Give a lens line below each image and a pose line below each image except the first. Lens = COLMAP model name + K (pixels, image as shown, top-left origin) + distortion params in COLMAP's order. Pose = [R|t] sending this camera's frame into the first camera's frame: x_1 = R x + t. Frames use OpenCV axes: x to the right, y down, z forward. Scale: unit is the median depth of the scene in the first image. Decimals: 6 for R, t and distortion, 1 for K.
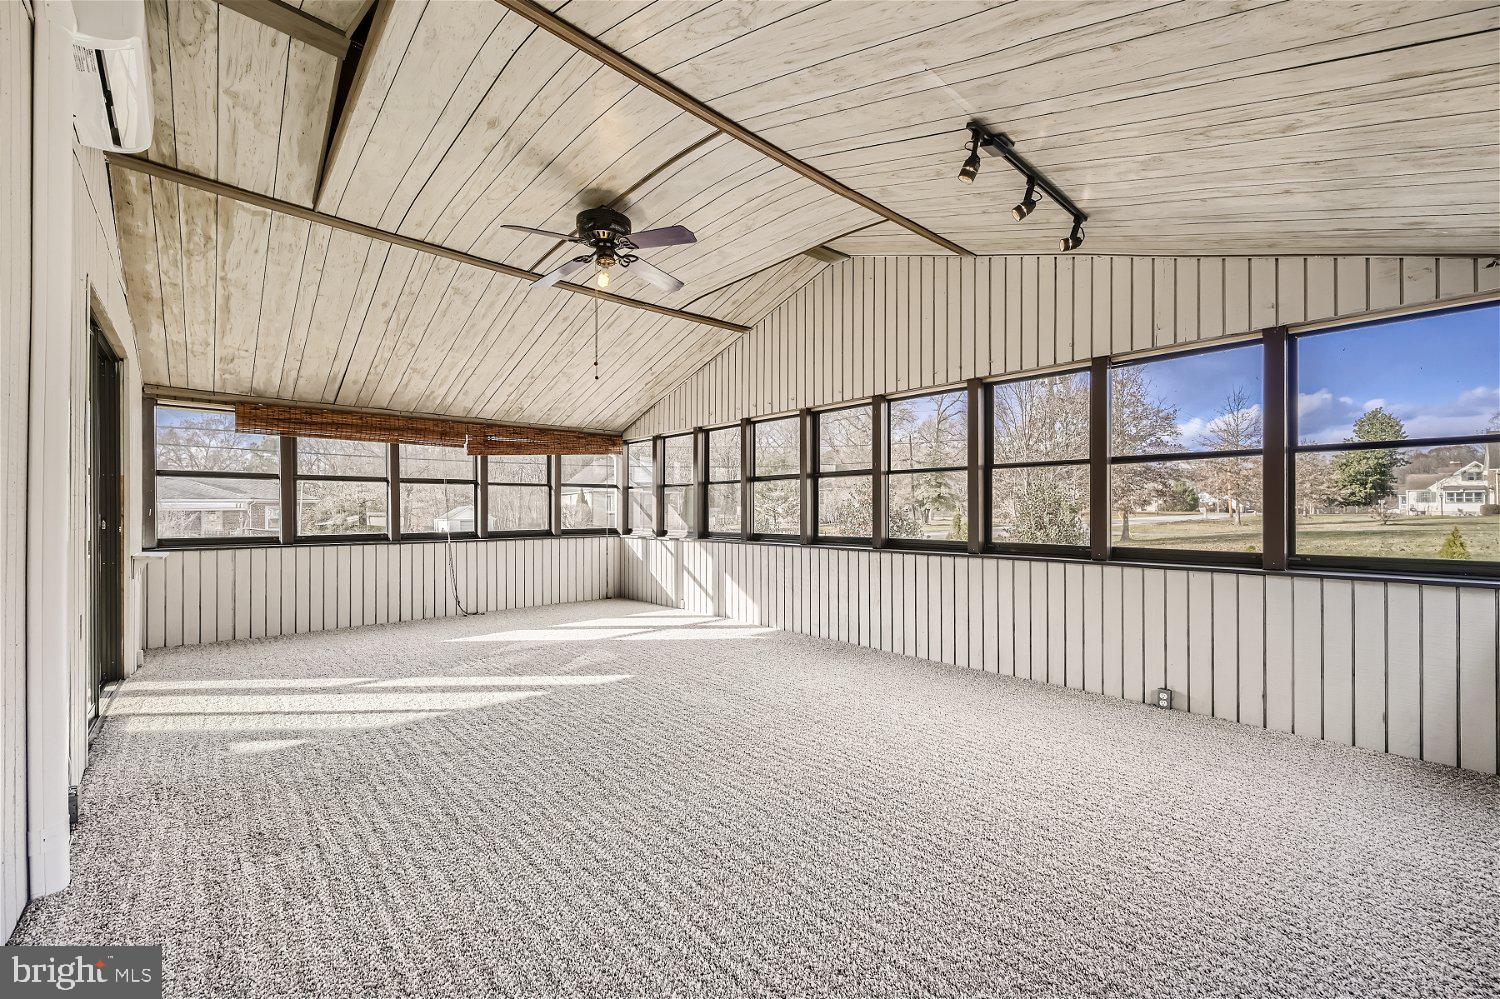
lens RADIAL K [[611.5, 0, 750.5], [0, 611.5, 508.0], [0, 0, 1]] dist [-0.010457, -0.000106]
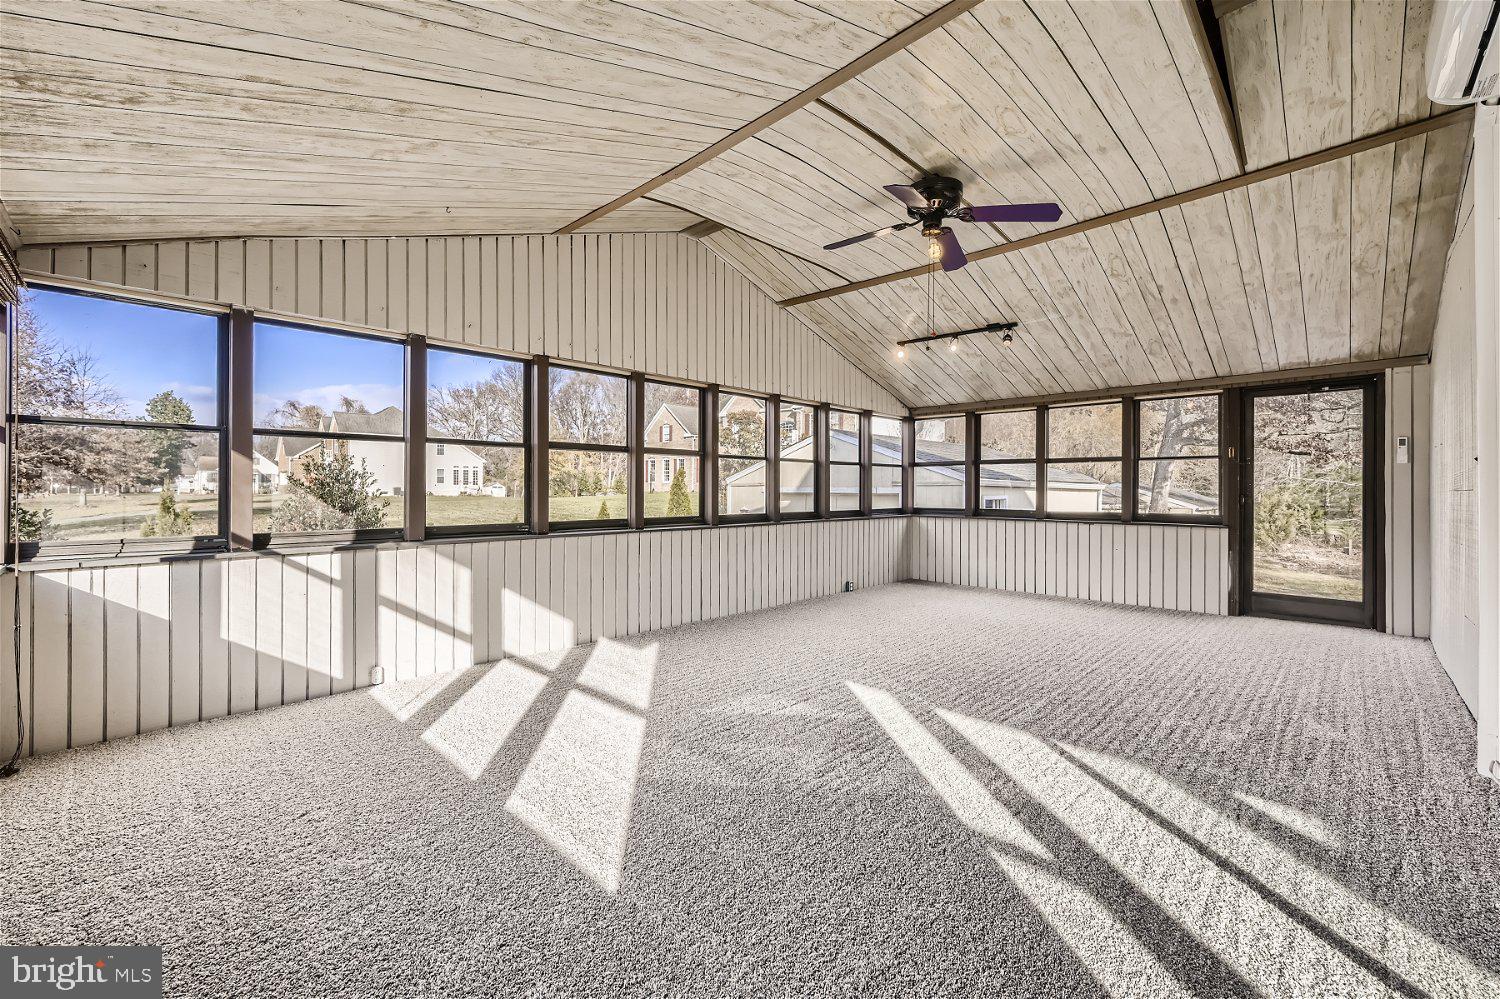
lens RADIAL K [[611.5, 0, 750.2], [0, 611.5, 492.6], [0, 0, 1]] dist [-0.010457, -0.000106]
pose [[-0.065405, -0.003775, 0.997852, -0.677817], [-0.005000, 0.999982, 0.003455, 0.003688], [-0.997846, -0.004763, -0.065423, 0.776168]]
